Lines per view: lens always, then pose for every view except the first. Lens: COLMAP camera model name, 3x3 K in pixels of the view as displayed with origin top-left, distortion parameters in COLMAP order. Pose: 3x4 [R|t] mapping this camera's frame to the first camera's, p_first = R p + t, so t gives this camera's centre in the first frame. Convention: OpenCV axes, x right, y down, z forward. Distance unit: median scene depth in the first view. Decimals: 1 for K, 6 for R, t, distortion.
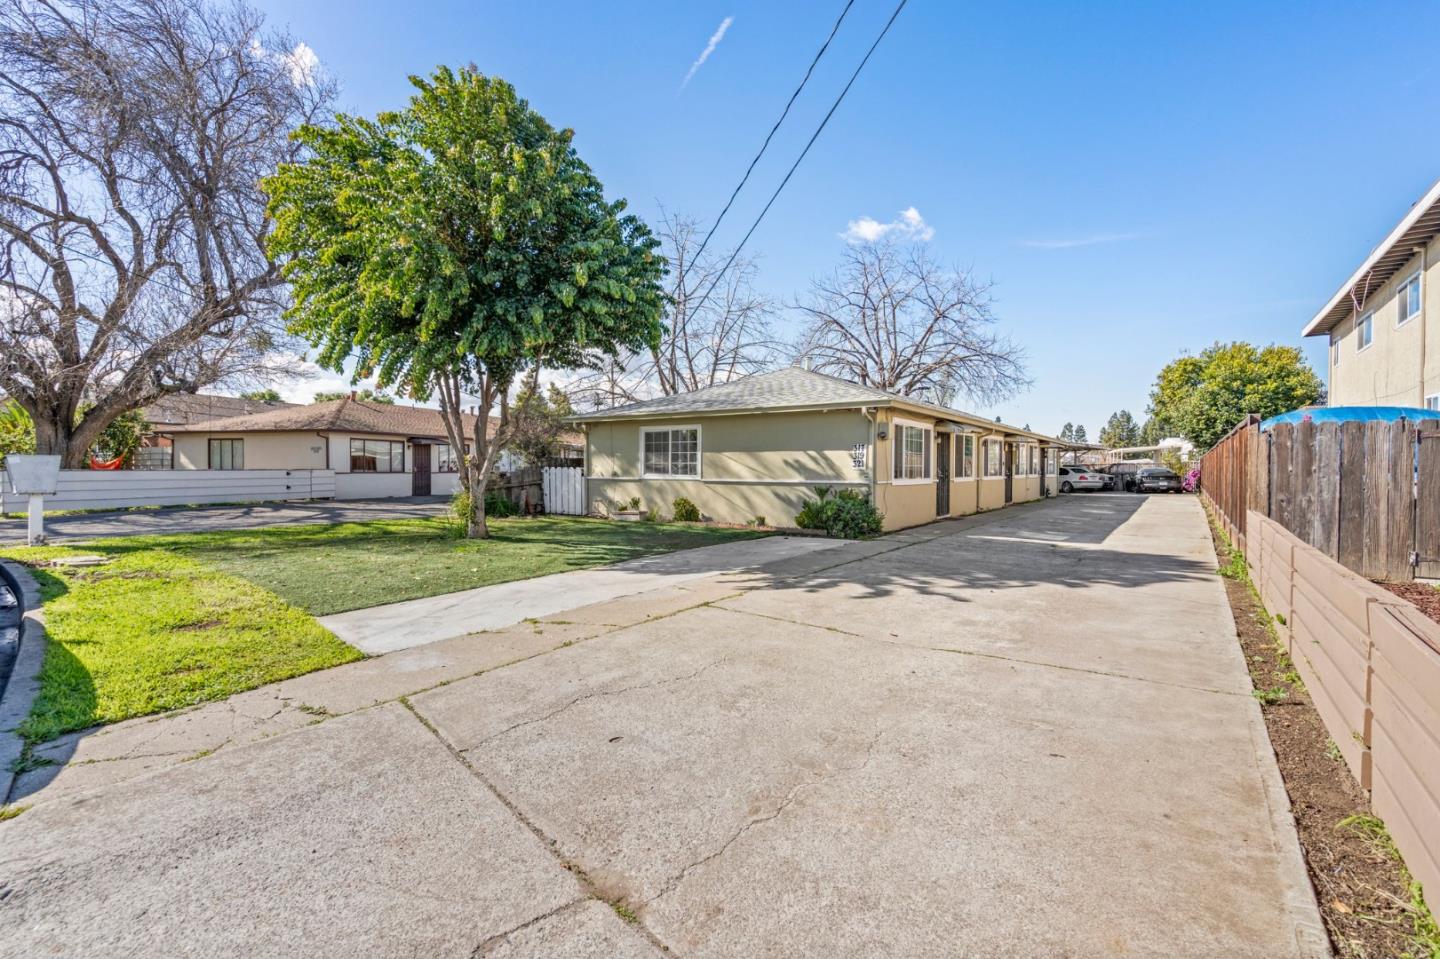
lens RADIAL K [[639.6, 0, 722.2], [0, 639.6, 475.0], [0, 0, 1]] dist [-0.007459, 0.000795]
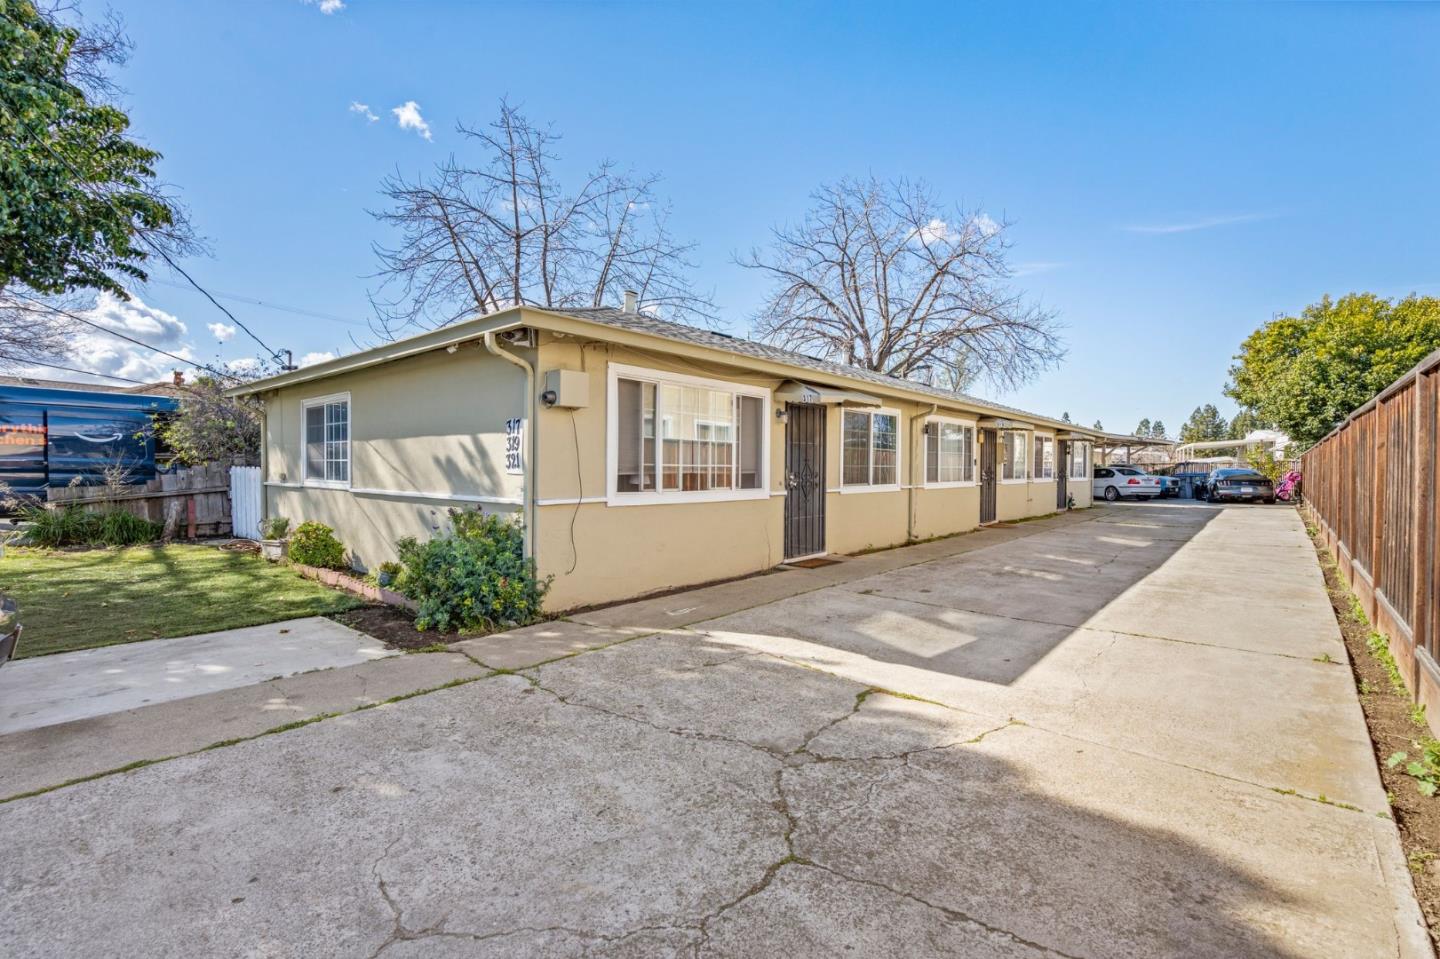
lens RADIAL K [[639.6, 0, 720.0], [0, 639.6, 478.3], [0, 0, 1]] dist [-0.007459, 0.000795]
pose [[0.995576, 0.003585, -0.093888, 0.175332], [-0.002912, 0.999969, 0.007298, -0.004018], [0.093911, -0.006992, 0.995556, 0.238475]]
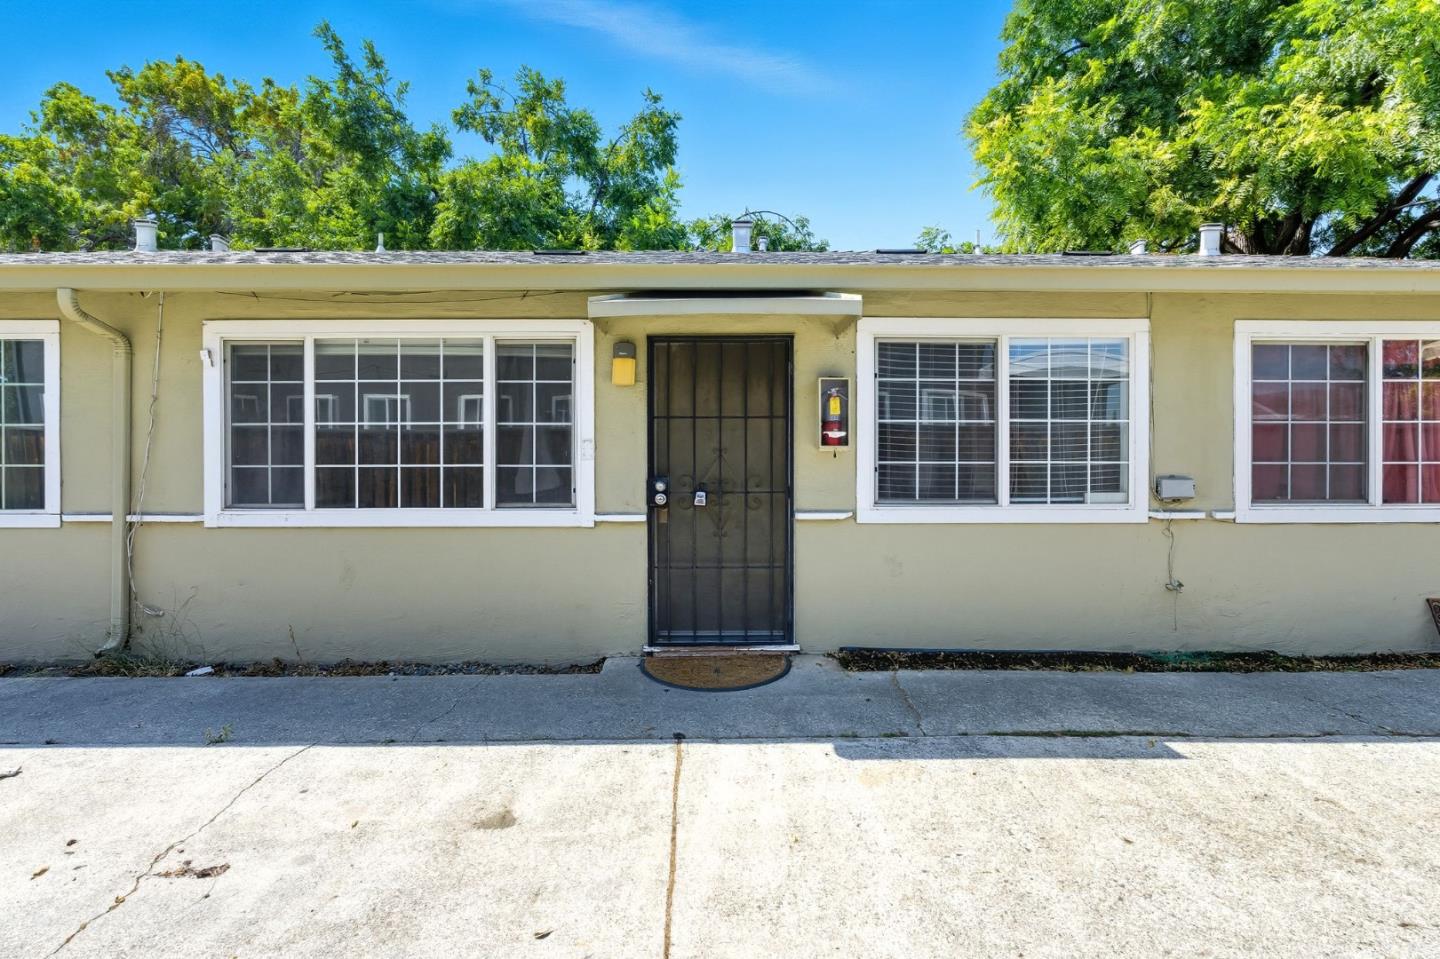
lens RADIAL K [[750.4, 0, 720.0], [0, 750.4, 476.7], [0, 0, 1]] dist [0.003126, 0.000259]
pose [[0.616093, 0.004554, -0.787660, 0.325609], [-0.004998, 0.999986, 0.001873, -0.005369], [0.787658, 0.002783, 0.616107, 0.438171]]
